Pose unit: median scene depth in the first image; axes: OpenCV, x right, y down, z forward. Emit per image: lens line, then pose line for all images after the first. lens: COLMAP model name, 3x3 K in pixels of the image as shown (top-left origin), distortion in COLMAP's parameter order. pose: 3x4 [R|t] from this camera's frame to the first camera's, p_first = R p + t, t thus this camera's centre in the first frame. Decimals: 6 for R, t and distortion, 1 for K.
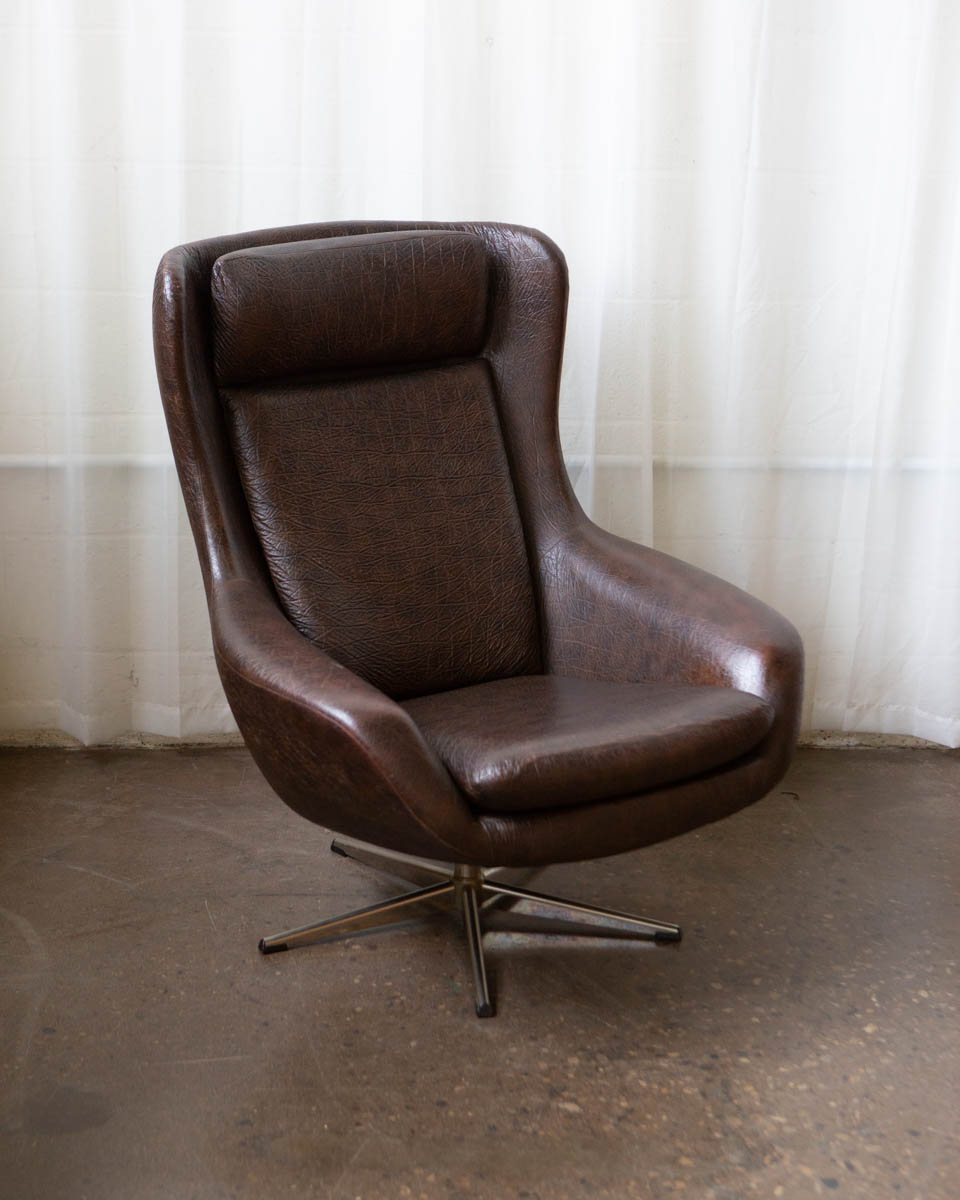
lens RADIAL K [[2254.7, 0, 483.4], [0, 2254.7, 596.2], [0, 0, 1]] dist [0.095263, 0.000000]
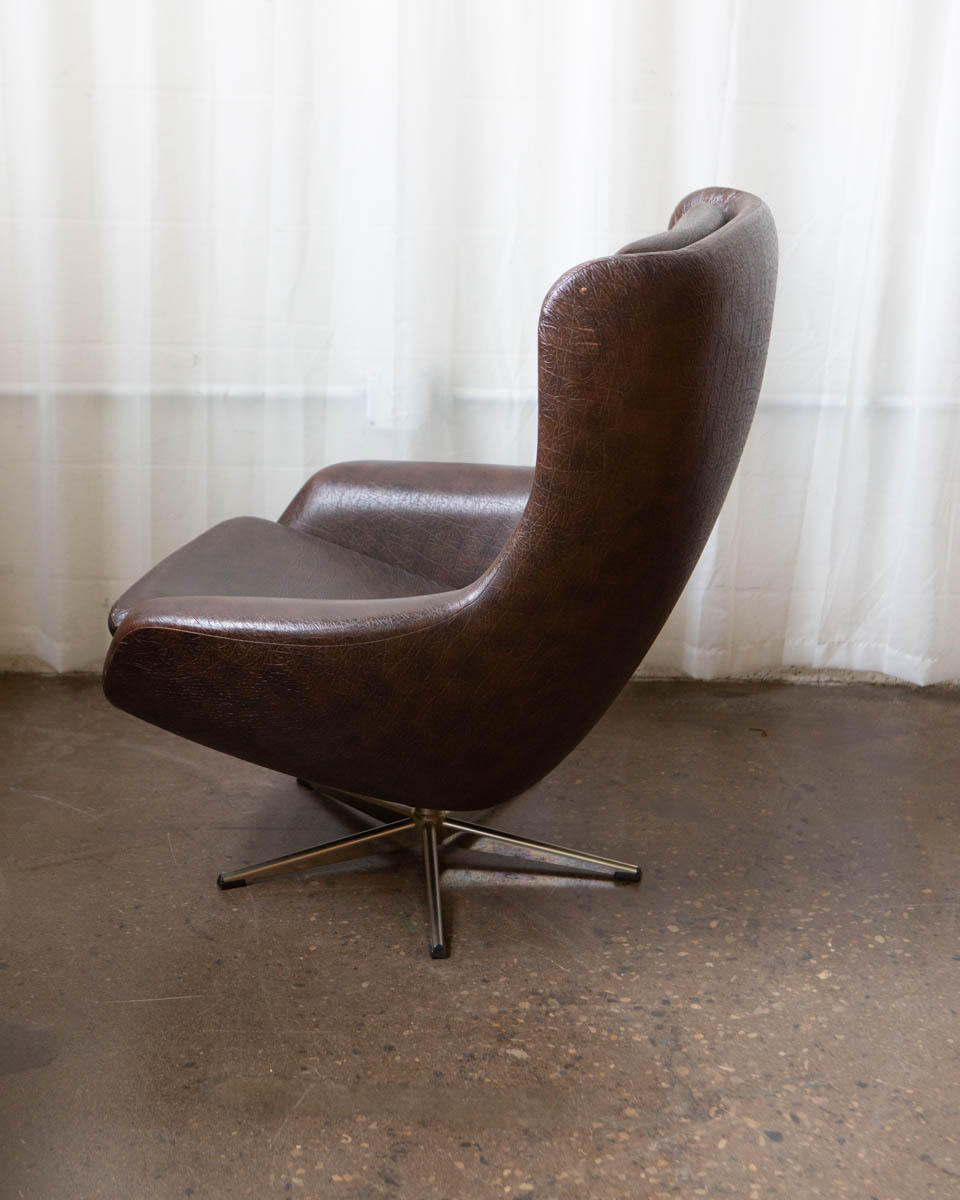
lens RADIAL K [[2144.4, 0, 482.2], [0, 2144.4, 599.0], [0, 0, 1]] dist [0.067827, 0.000000]
pose [[0.999864, 0.012749, -0.010453, 0.027087], [-0.012270, 0.998924, 0.044732, -0.014610], [0.011012, -0.044597, 0.998944, 0.058305]]
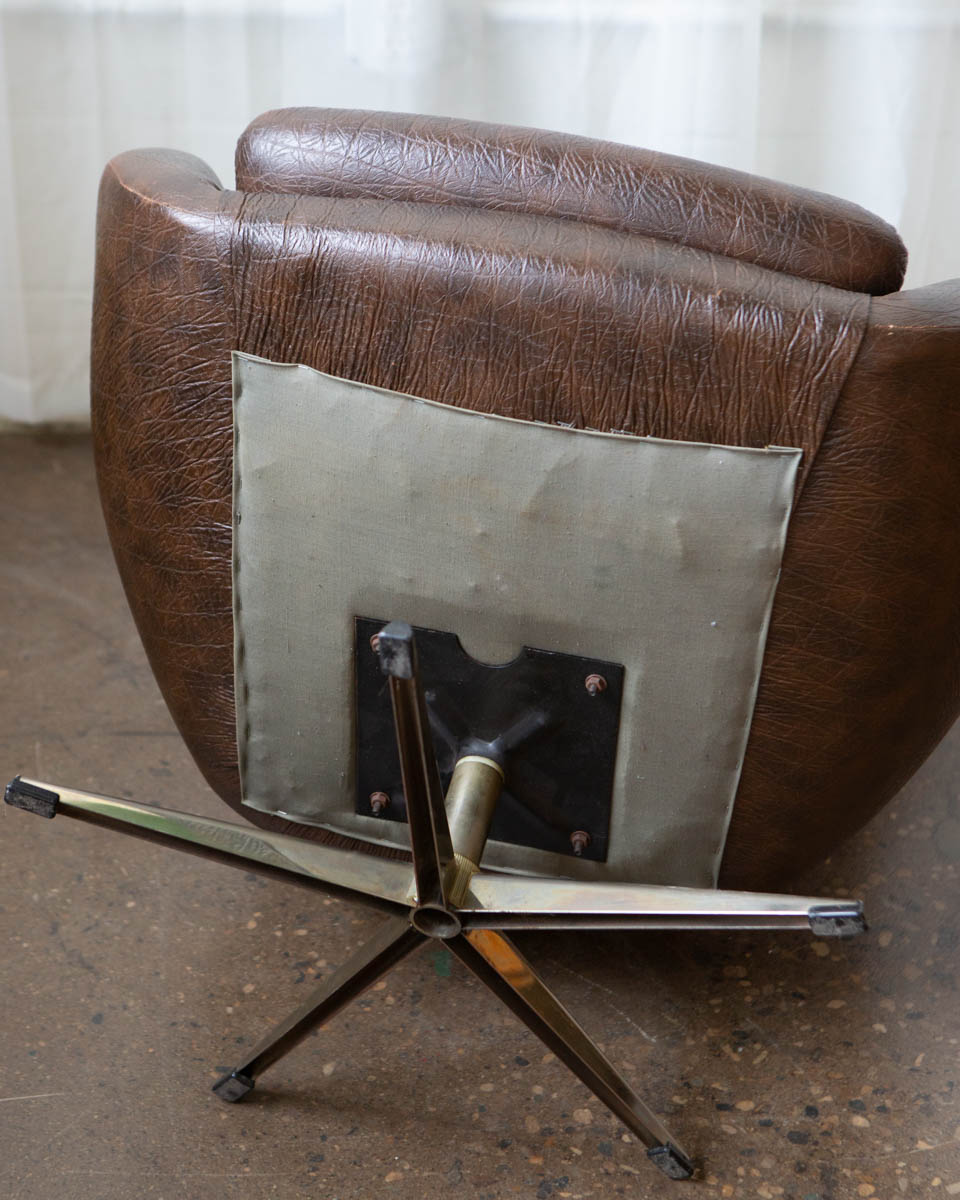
lens RADIAL K [[2397.4, 0, 474.2], [0, 2397.4, 601.5], [0, 0, 1]] dist [0.114191, 0.000000]
pose [[0.999096, 0.024280, -0.034897, 0.027967], [-0.013870, 0.962108, 0.272316, -0.102859], [0.040186, -0.271586, 0.961575, 0.378165]]
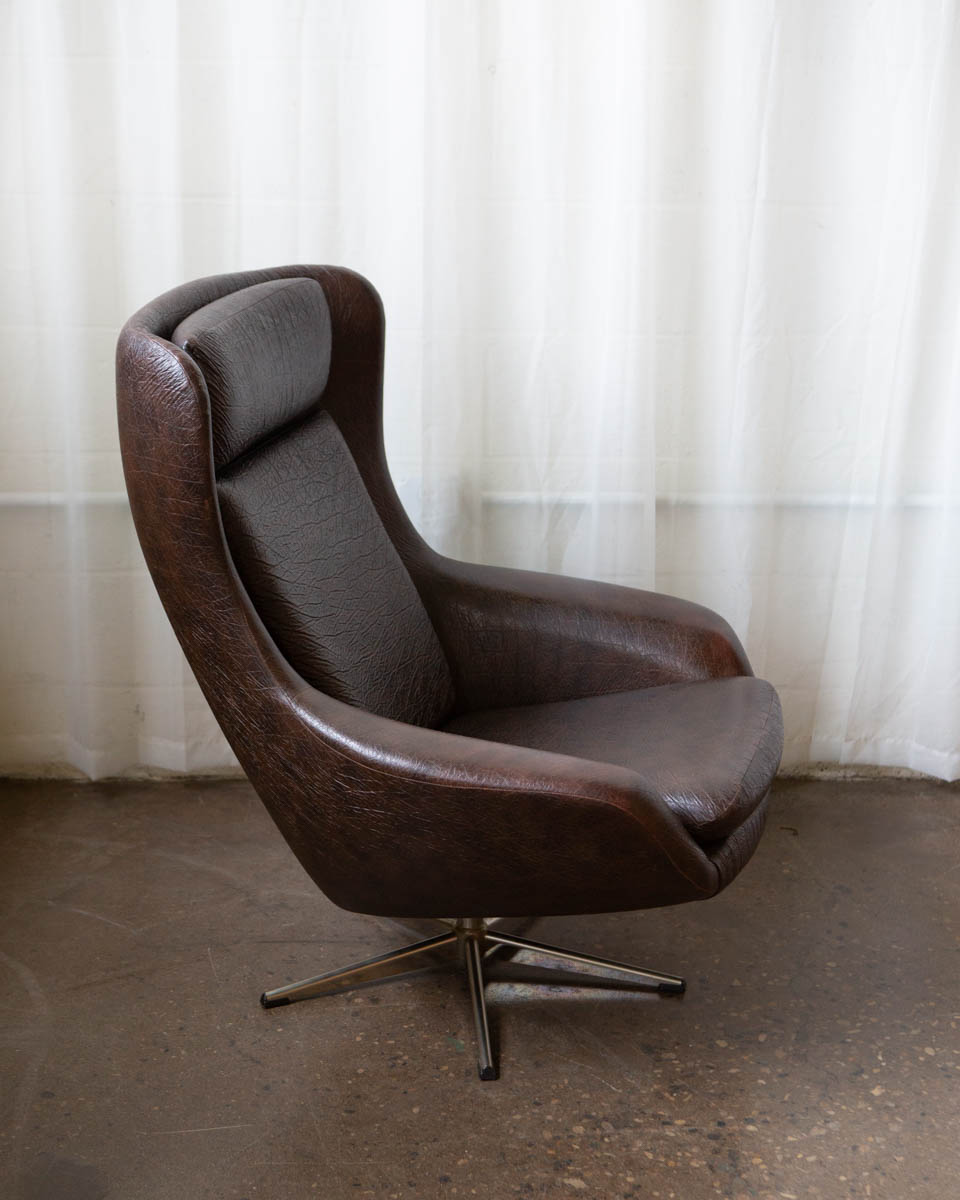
lens RADIAL K [[1983.0, 0, 479.6], [0, 1983.0, 718.5], [0, 0, 1]] dist [0.035645, 0.000000]
pose [[0.999999, -0.000743, -0.001528, -0.001588], [0.000861, 0.996907, 0.078582, -0.038507], [0.001465, -0.078583, 0.996907, 0.143434]]
